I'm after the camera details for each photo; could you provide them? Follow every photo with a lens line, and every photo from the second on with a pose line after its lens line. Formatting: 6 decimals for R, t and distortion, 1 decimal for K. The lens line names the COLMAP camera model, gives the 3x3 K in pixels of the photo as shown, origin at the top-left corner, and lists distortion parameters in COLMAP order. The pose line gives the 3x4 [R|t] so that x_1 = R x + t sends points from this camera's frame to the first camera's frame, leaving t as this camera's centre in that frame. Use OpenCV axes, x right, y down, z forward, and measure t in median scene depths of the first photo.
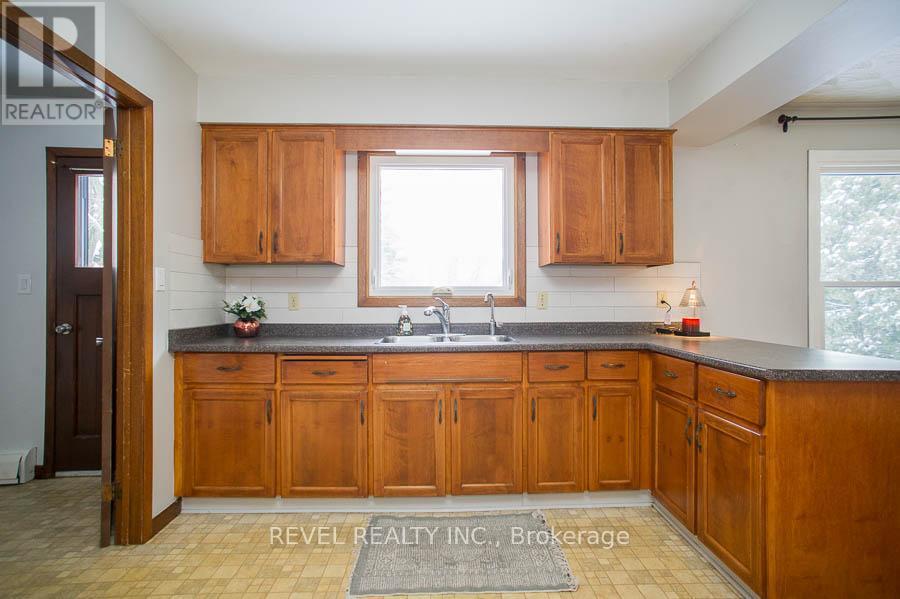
lens RADIAL K [[452.1, 0, 452.4], [0, 452.1, 304.7], [0, 0, 1]] dist [-0.048302, 0.045736]
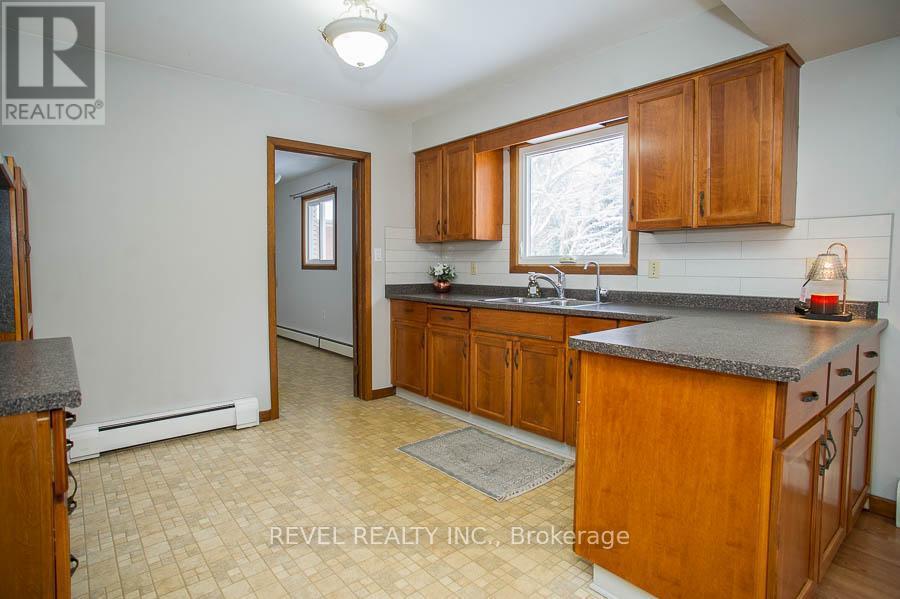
lens RADIAL K [[463.9, 0, 450.0], [0, 463.9, 299.5], [0, 0, 1]] dist [-0.086742, 0.049602]
pose [[0.635744, 0.057510, -0.769755, 0.751355], [-0.010525, 0.997774, 0.065853, -0.004848], [0.771829, -0.033764, 0.634934, 0.065471]]
